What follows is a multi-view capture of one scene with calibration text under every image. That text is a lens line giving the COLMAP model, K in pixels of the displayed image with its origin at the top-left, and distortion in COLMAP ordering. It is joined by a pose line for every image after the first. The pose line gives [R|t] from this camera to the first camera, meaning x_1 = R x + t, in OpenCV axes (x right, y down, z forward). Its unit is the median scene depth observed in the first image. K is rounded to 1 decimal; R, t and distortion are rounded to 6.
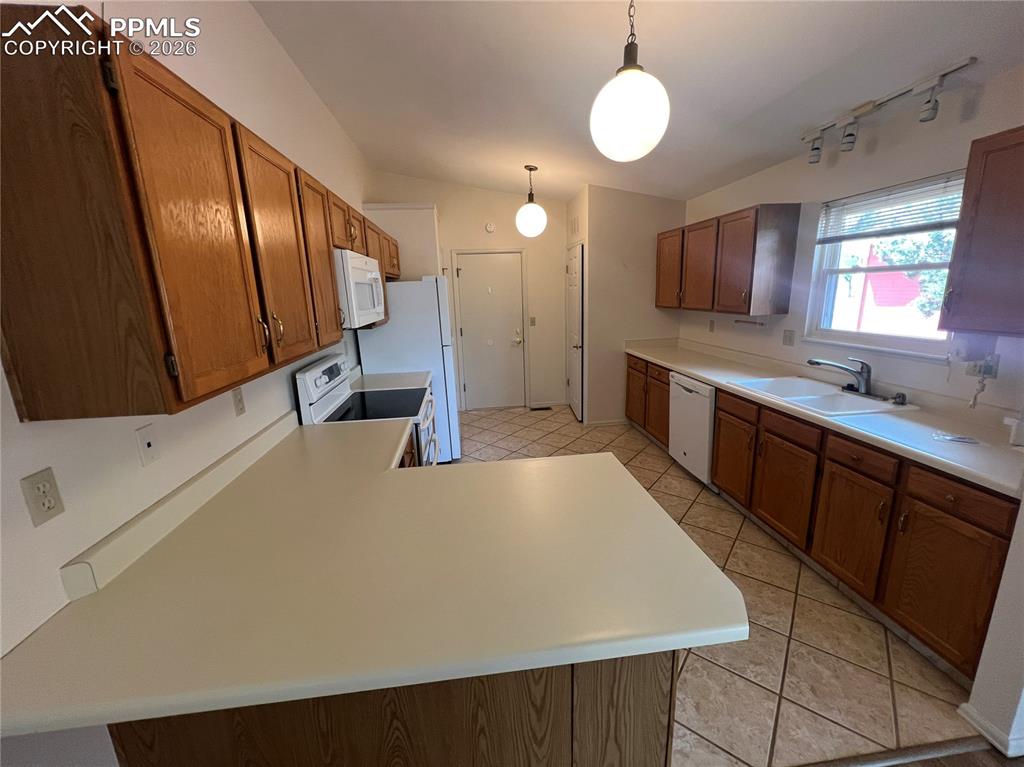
lens RADIAL K [[411.3, 0, 512.0], [0, 411.3, 383.5], [0, 0, 1]] dist [-0.001676, 0.000165]
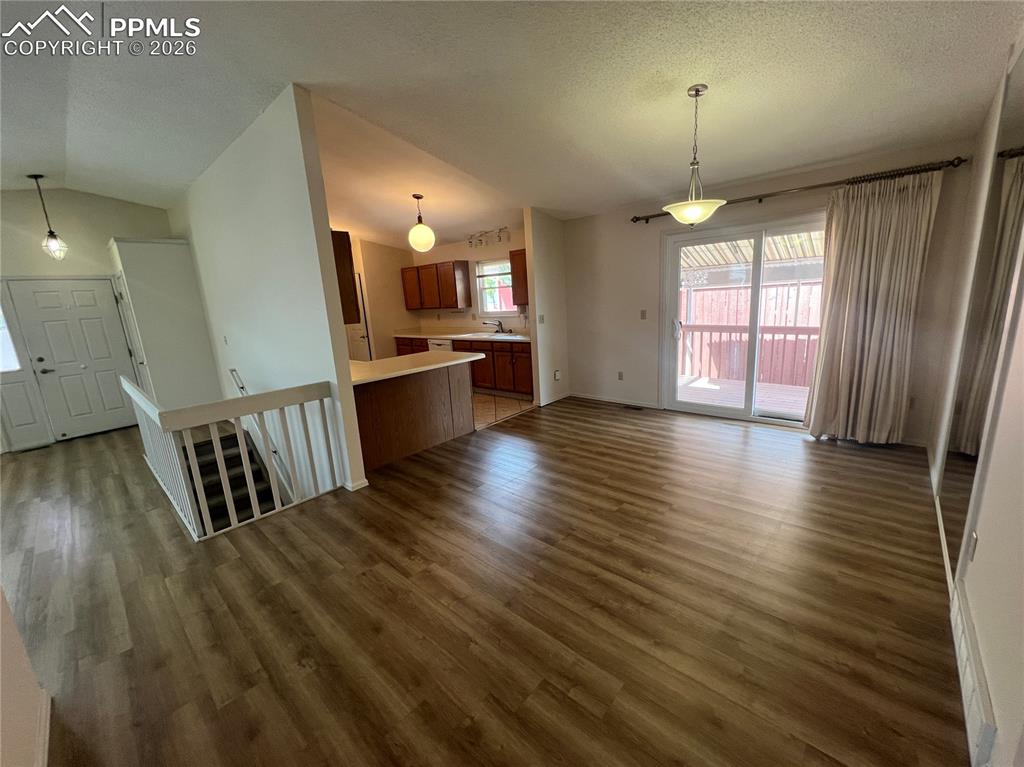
lens RADIAL K [[411.3, 0, 512.0], [0, 411.3, 383.5], [0, 0, 1]] dist [-0.001676, 0.000165]
pose [[0.753739, -0.152218, 0.639303, -0.783271], [0.182341, 0.983050, 0.019083, 0.280138], [-0.631371, 0.102187, 0.768718, -0.979369]]
